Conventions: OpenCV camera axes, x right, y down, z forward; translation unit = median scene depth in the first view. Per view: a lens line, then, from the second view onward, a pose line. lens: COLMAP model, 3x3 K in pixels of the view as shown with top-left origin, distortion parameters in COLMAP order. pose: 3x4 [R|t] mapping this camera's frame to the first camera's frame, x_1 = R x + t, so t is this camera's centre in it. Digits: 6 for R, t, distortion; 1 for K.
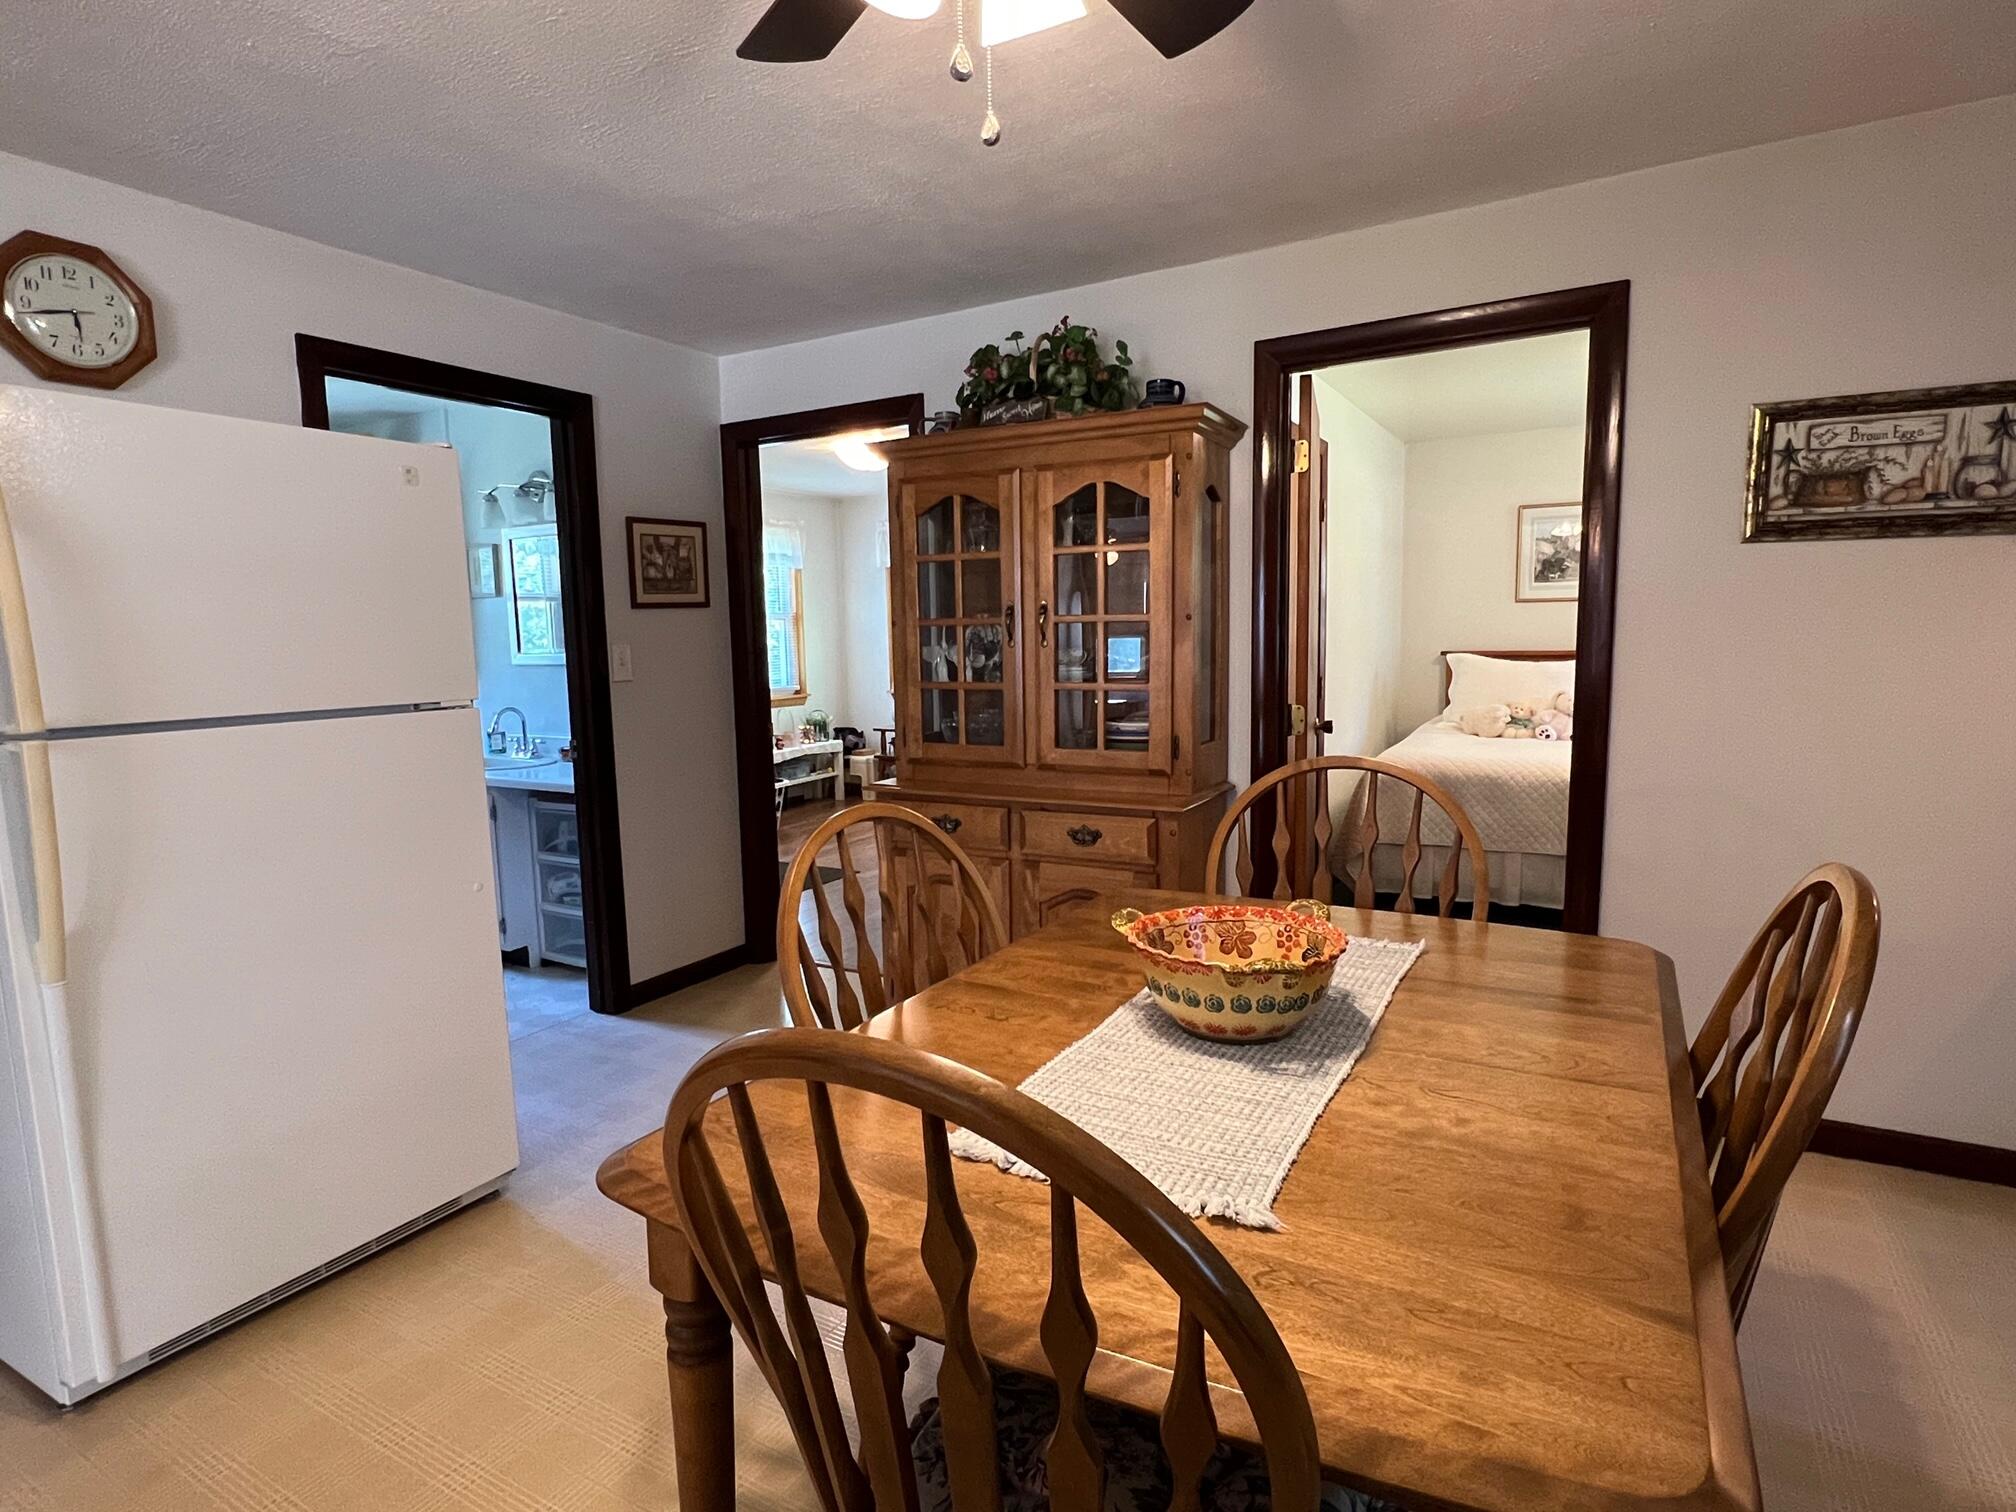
lens RADIAL K [[1071.1, 0, 1011.0], [0, 1071.1, 760.7], [0, 0, 1]] dist [0.006369, 0.000598]
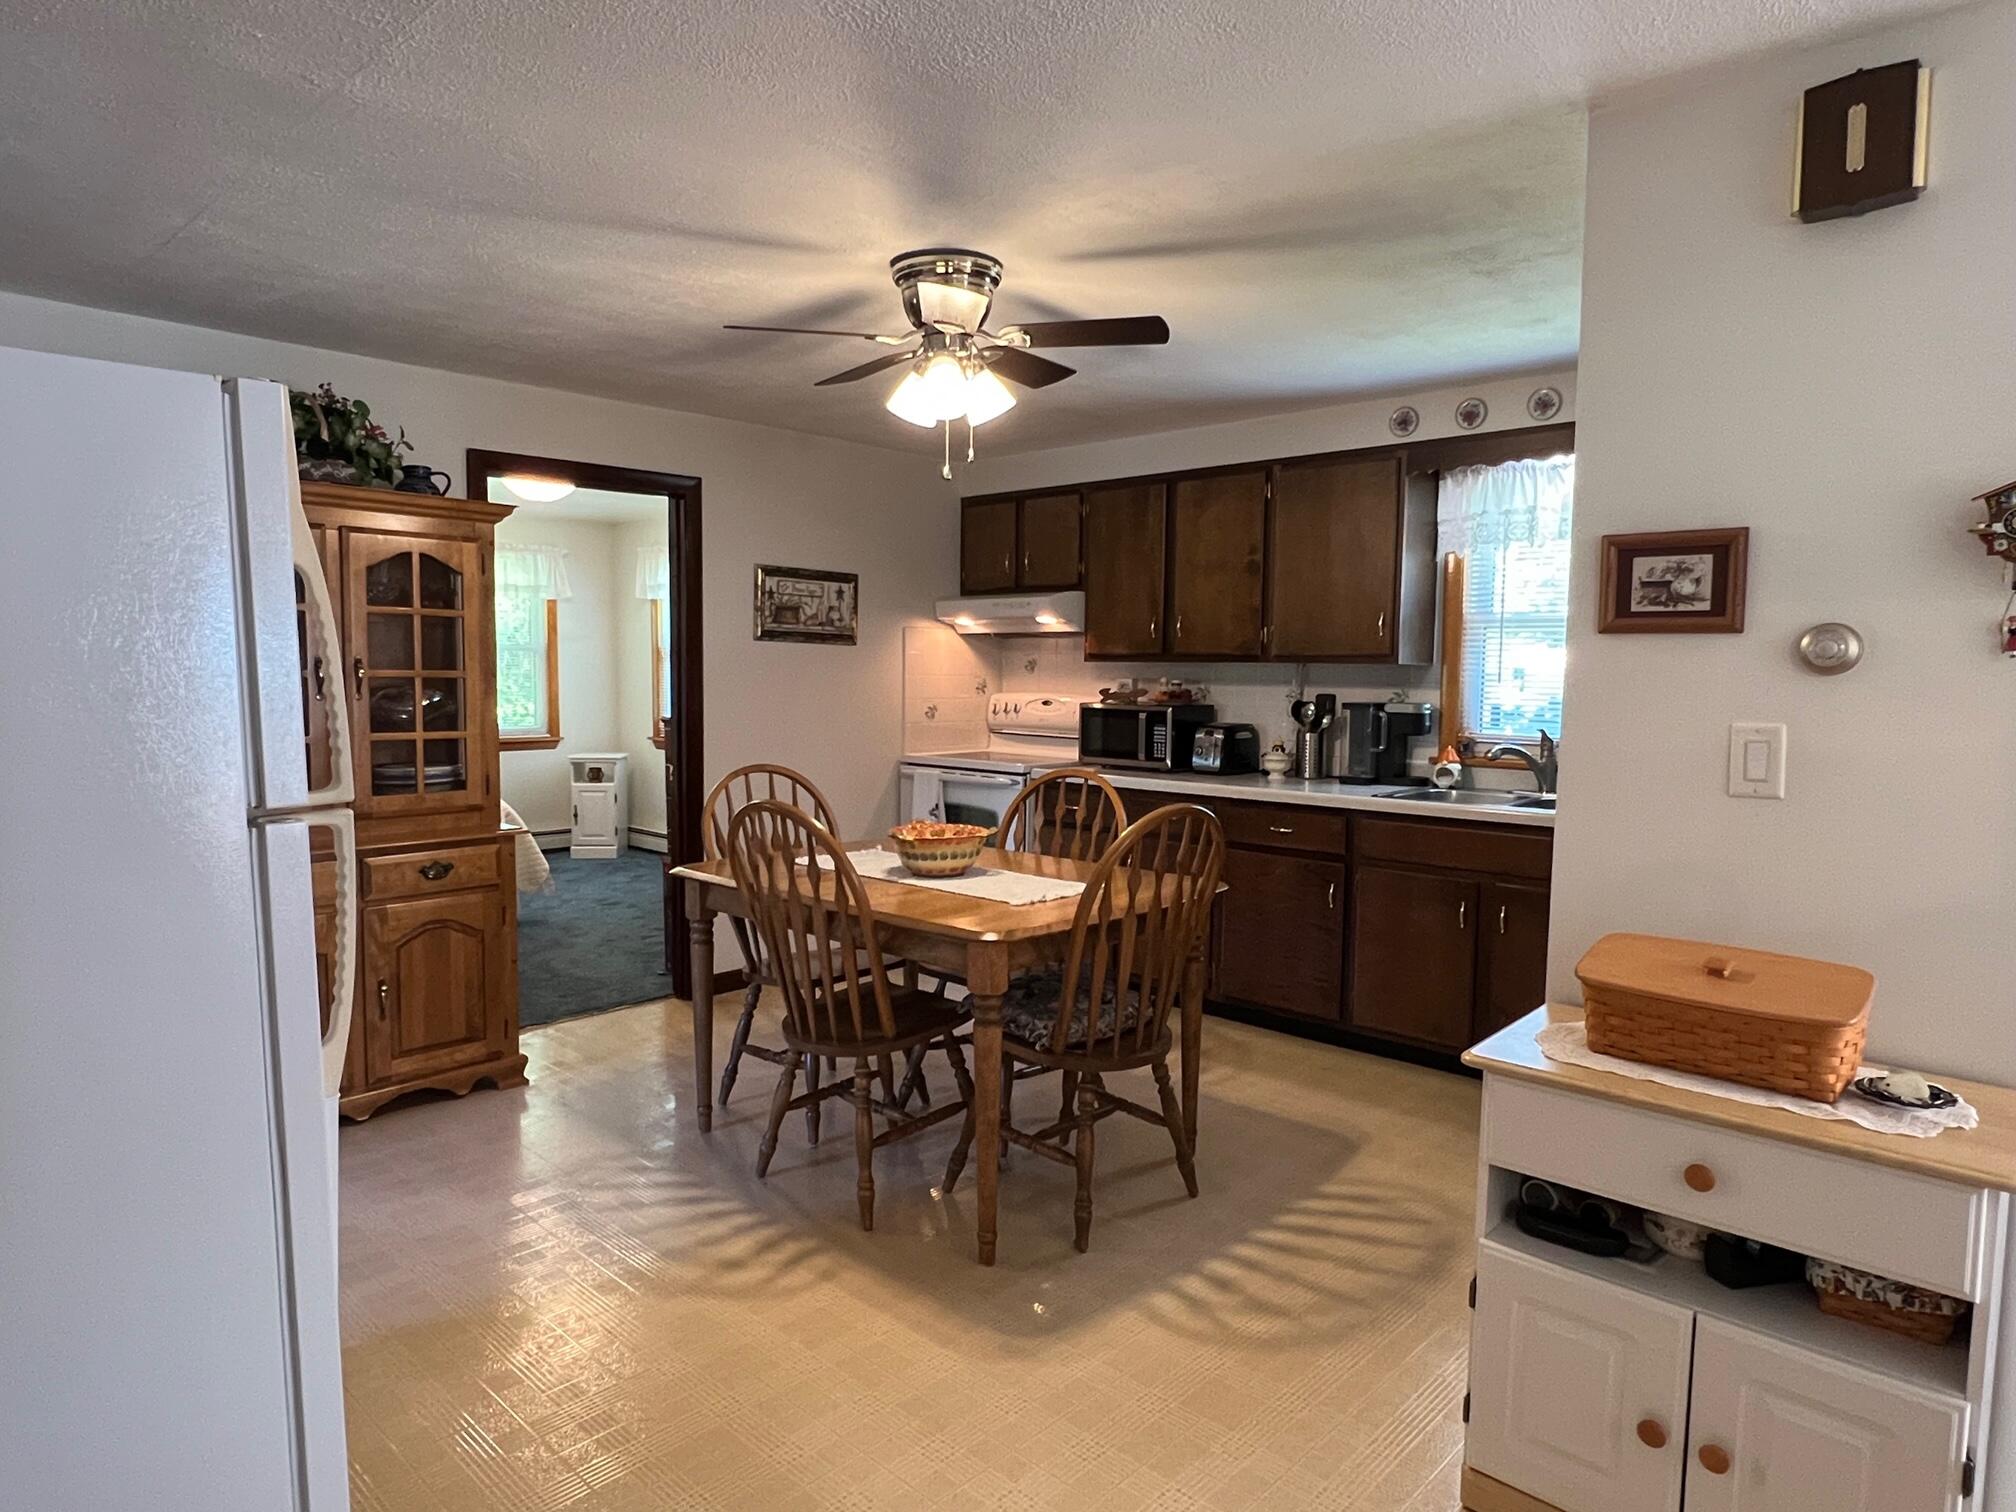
lens RADIAL K [[1186.9, 0, 1010.1], [0, 1186.9, 765.7], [0, 0, 1]] dist [0.003716, -0.000254]
pose [[0.248653, -0.049703, 0.967317, -1.137880], [0.115297, 0.993101, 0.021390, 0.006642], [-0.961706, 0.106210, 0.252668, 0.136517]]
